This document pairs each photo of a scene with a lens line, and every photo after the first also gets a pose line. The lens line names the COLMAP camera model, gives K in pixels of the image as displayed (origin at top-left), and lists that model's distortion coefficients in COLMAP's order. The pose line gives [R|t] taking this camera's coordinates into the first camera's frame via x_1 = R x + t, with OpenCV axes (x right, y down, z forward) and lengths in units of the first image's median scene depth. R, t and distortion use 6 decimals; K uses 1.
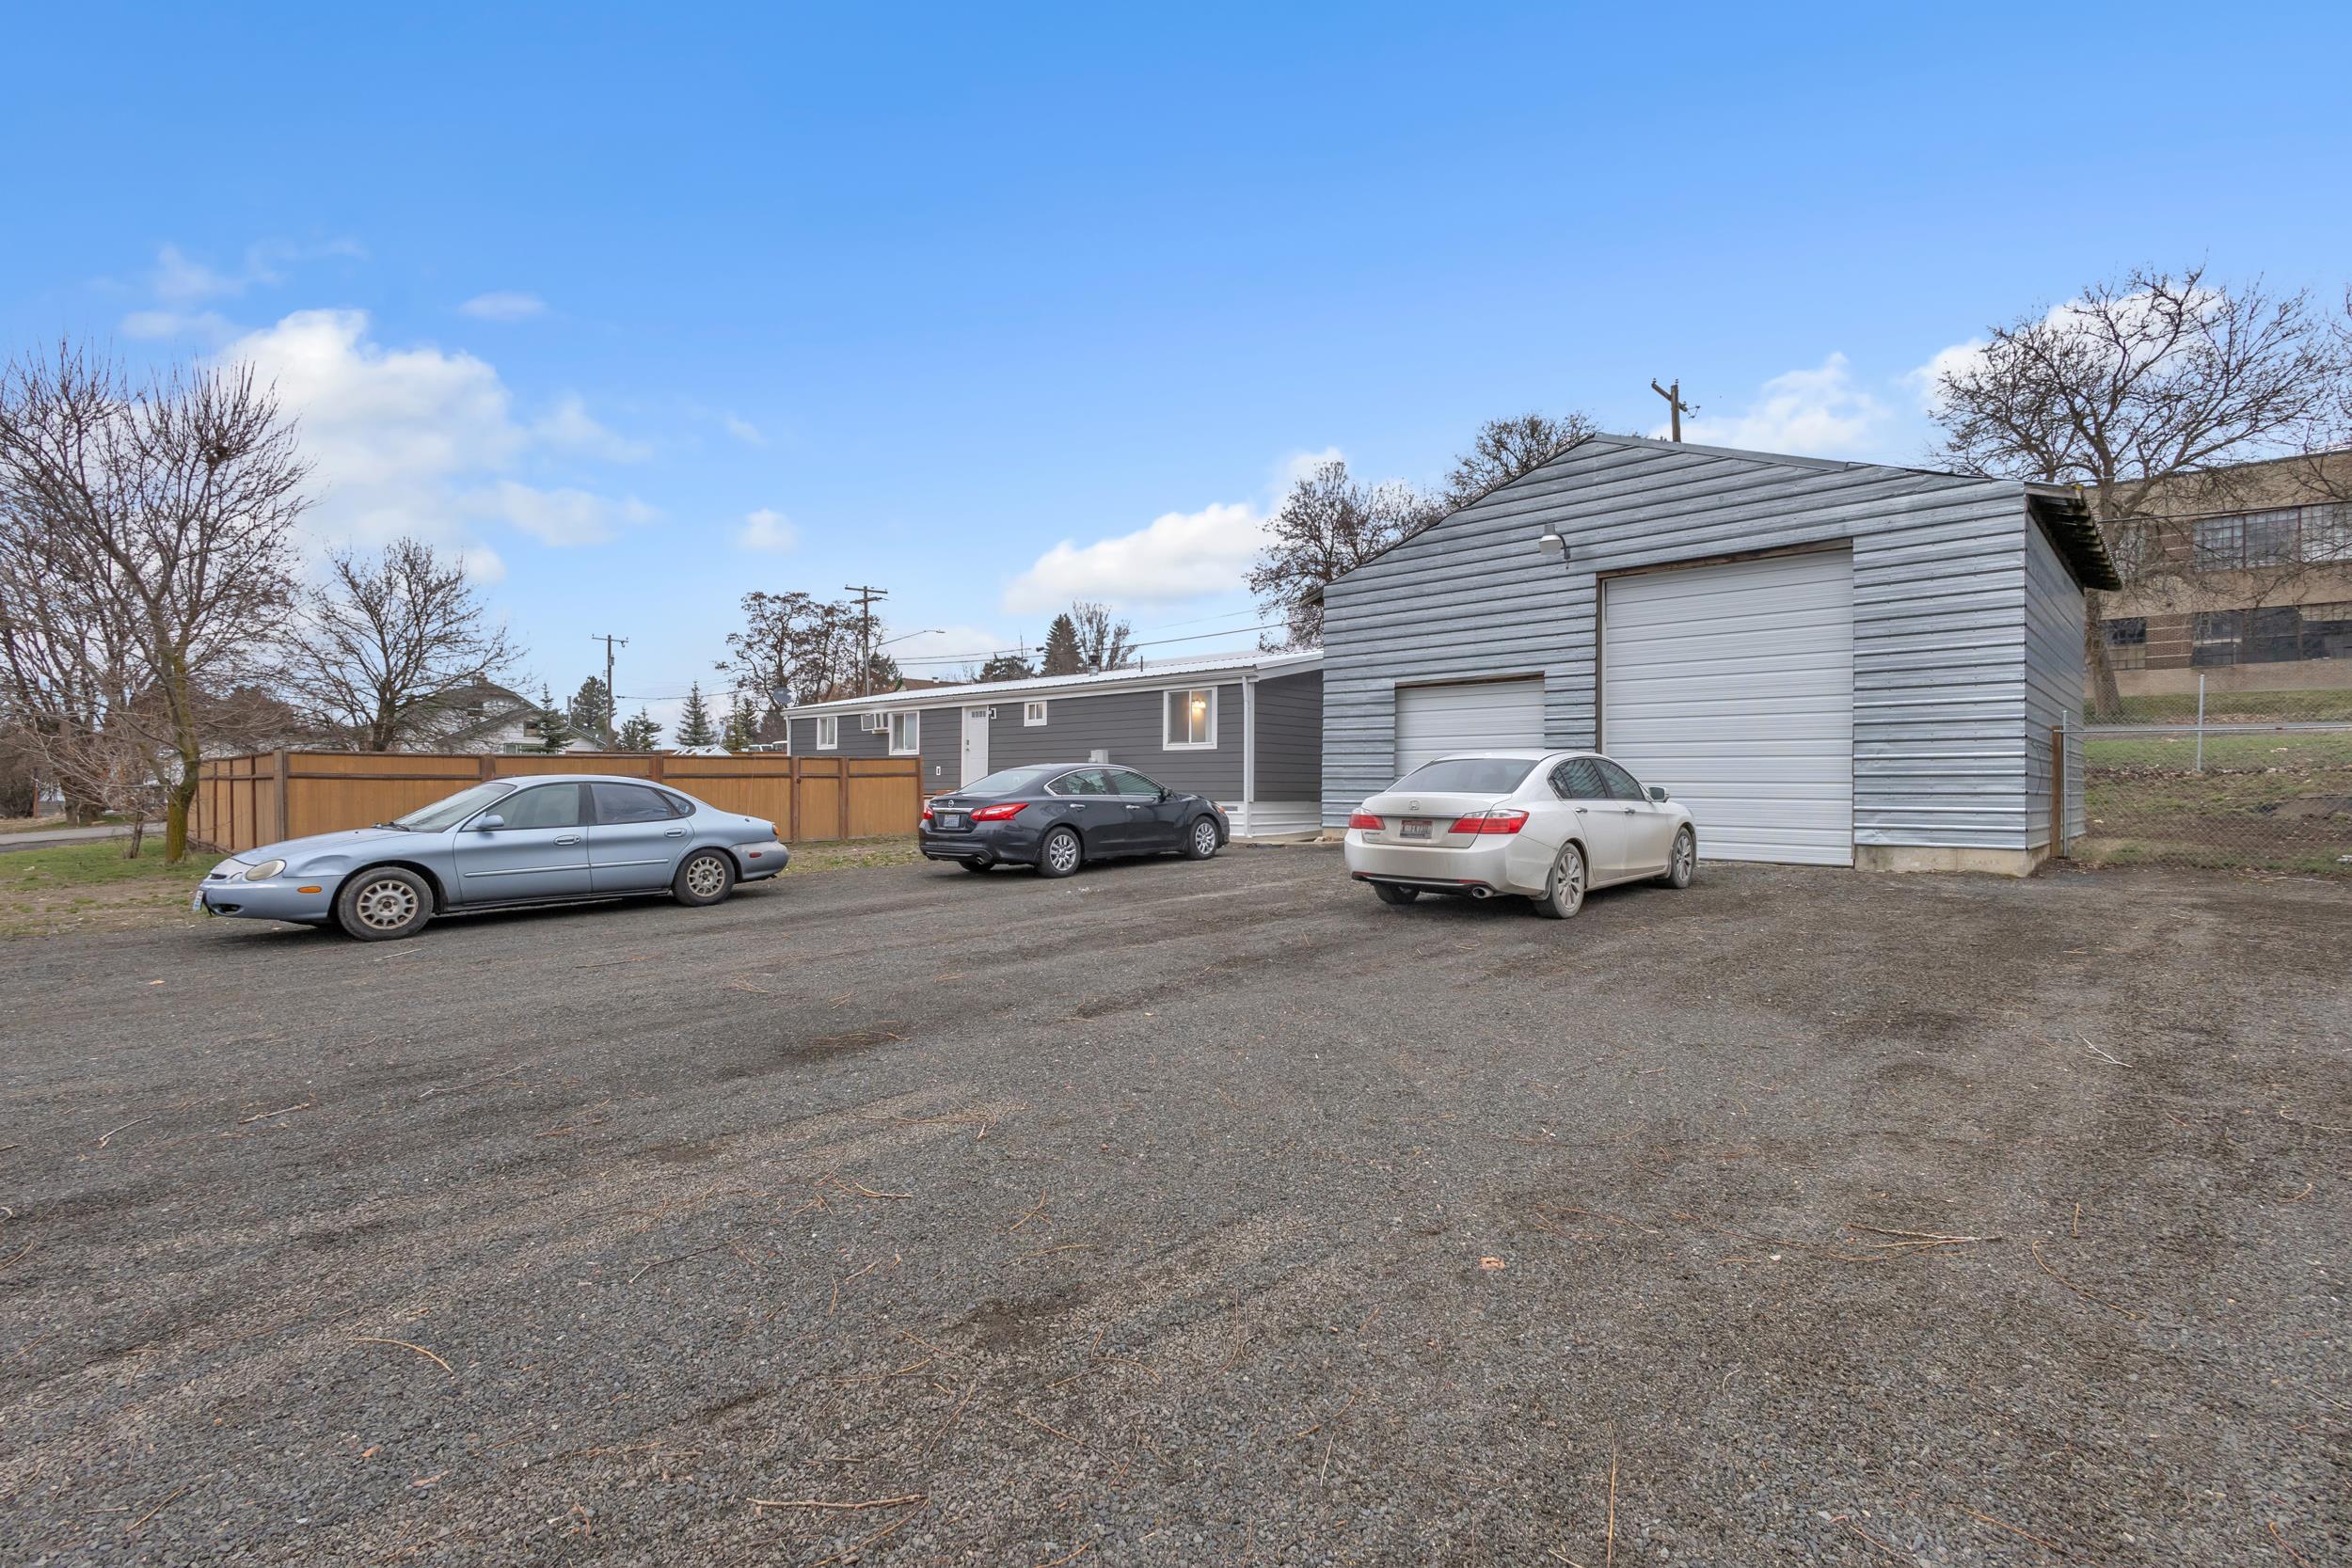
lens RADIAL K [[1048.2, 0, 1176.0], [0, 1048.2, 784.0], [0, 0, 1]] dist [0.006788, -0.001137]
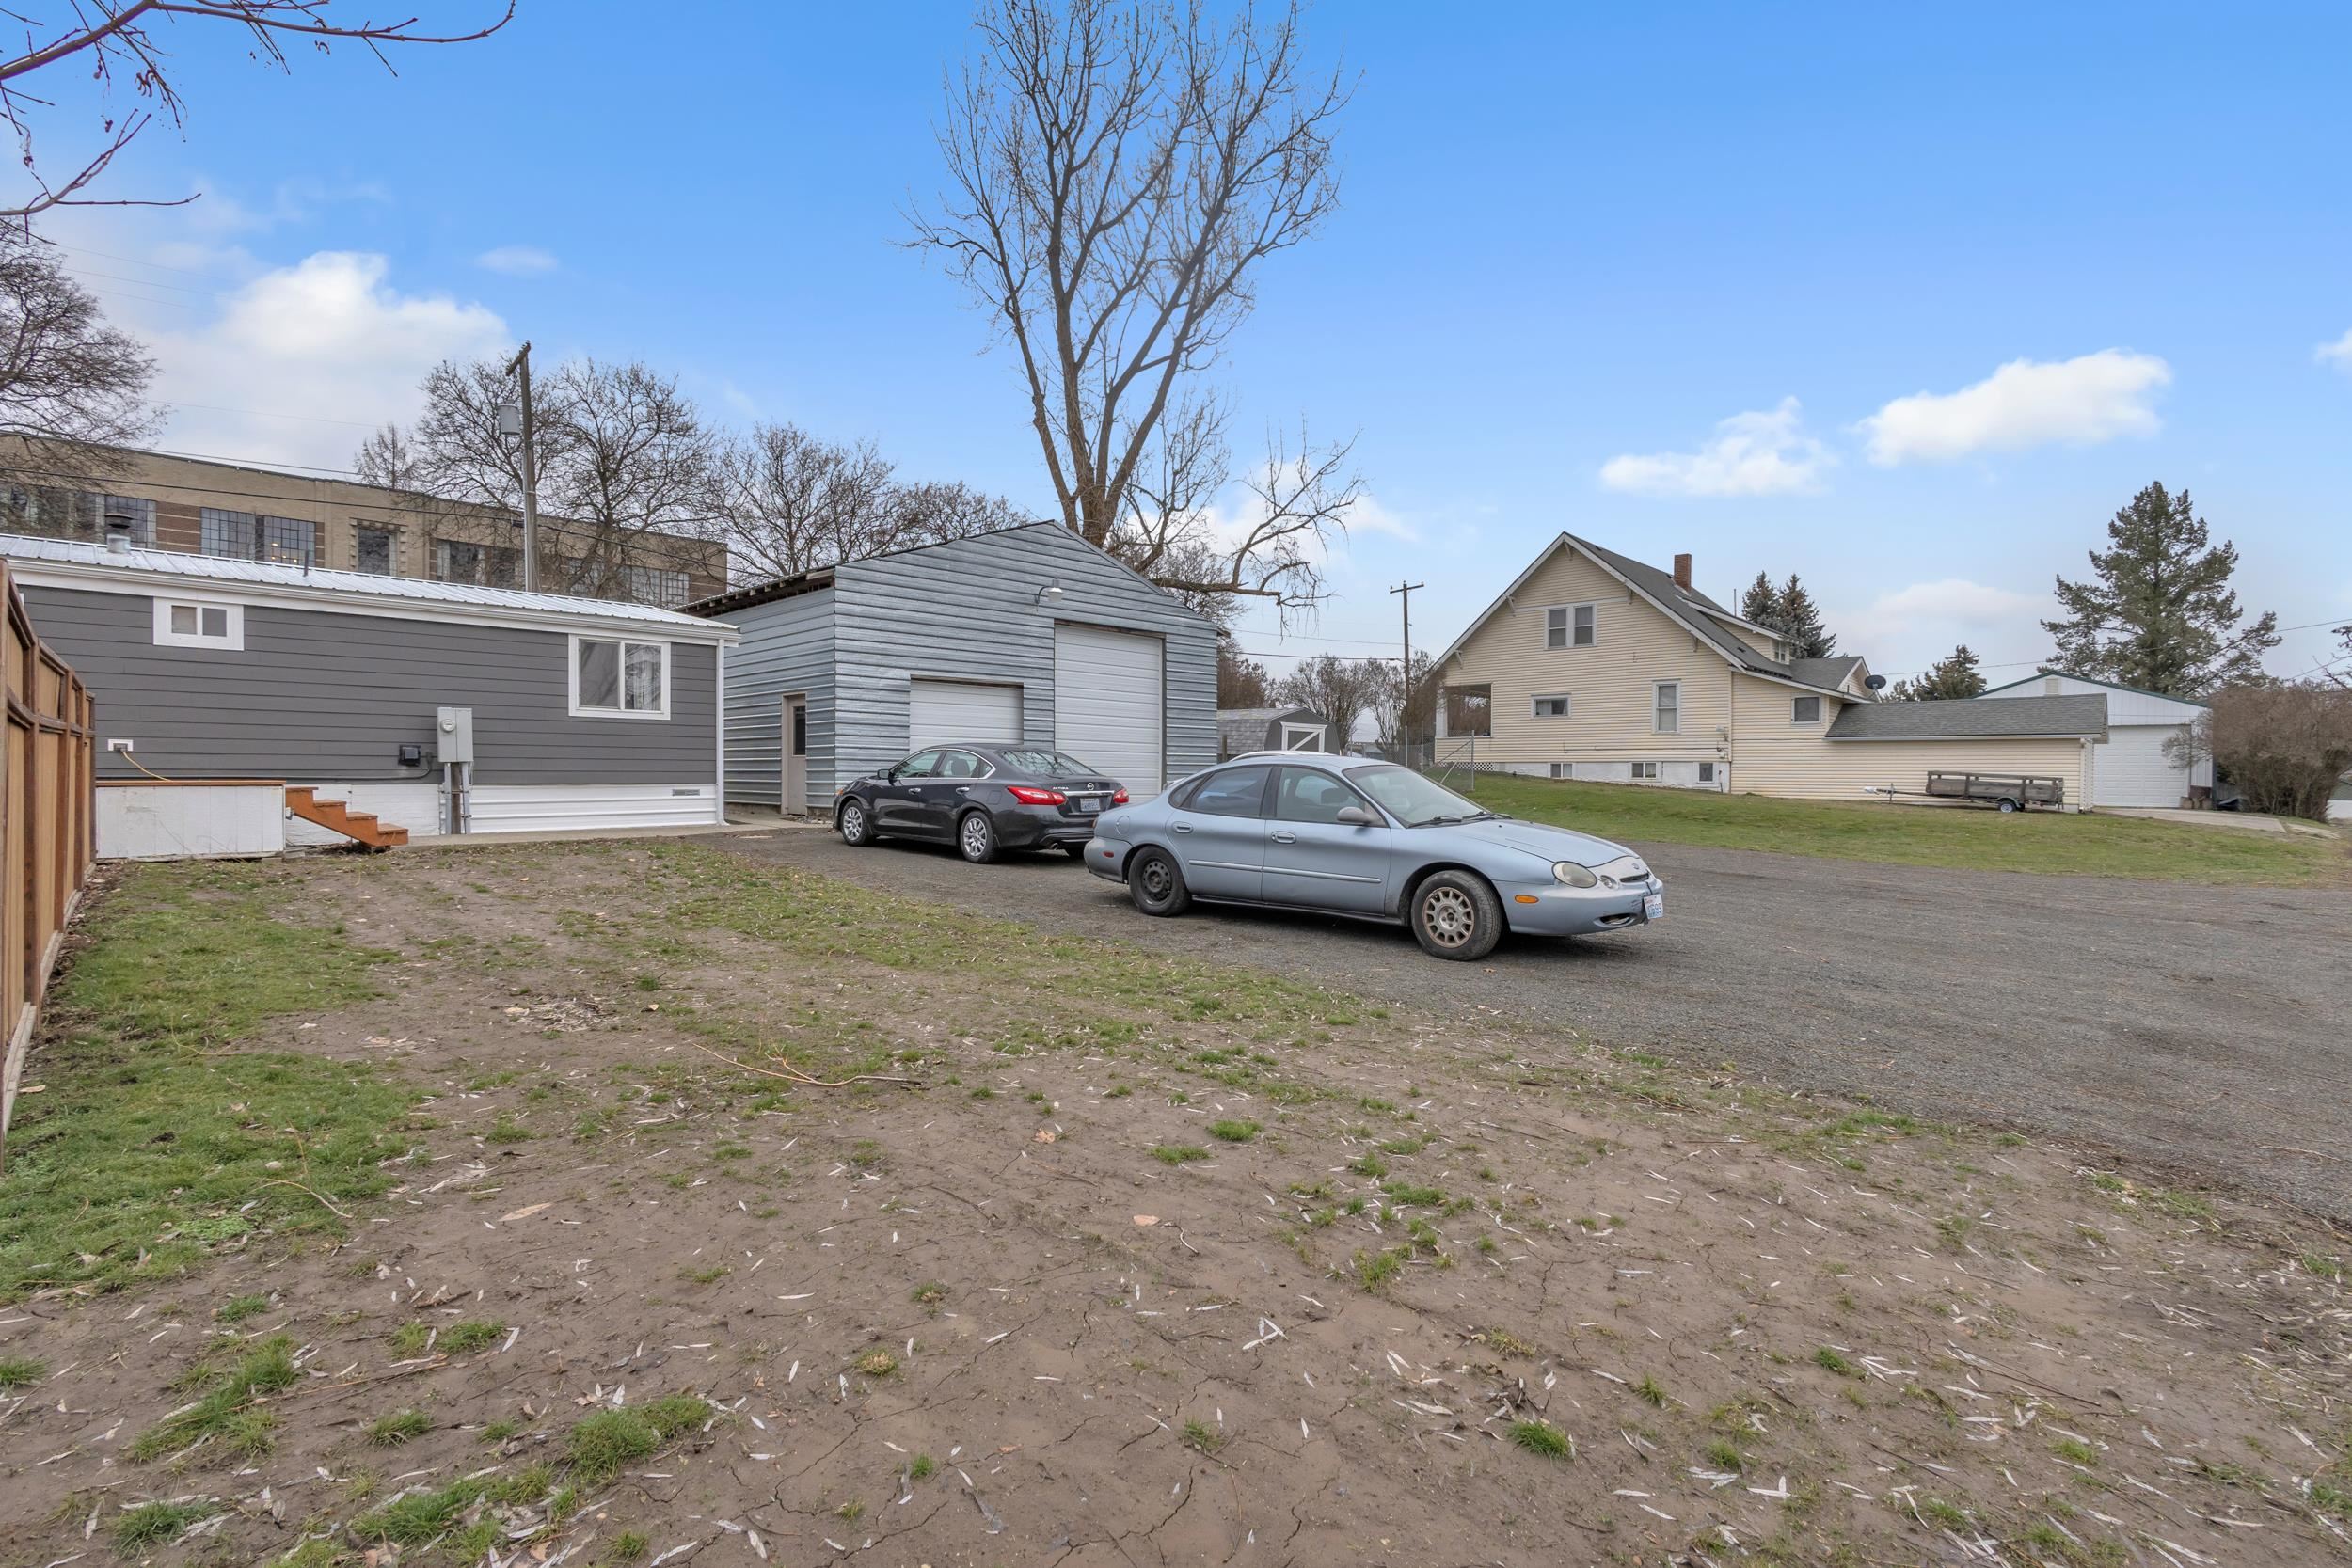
lens RADIAL K [[1048.2, 0, 1176.0], [0, 1048.2, 784.0], [0, 0, 1]] dist [0.006788, -0.001137]
pose [[0.063188, -0.012357, 0.997925, -0.346891], [-0.012073, 0.999841, 0.013145, 0.000576], [-0.997929, -0.012878, 0.063029, 0.255828]]
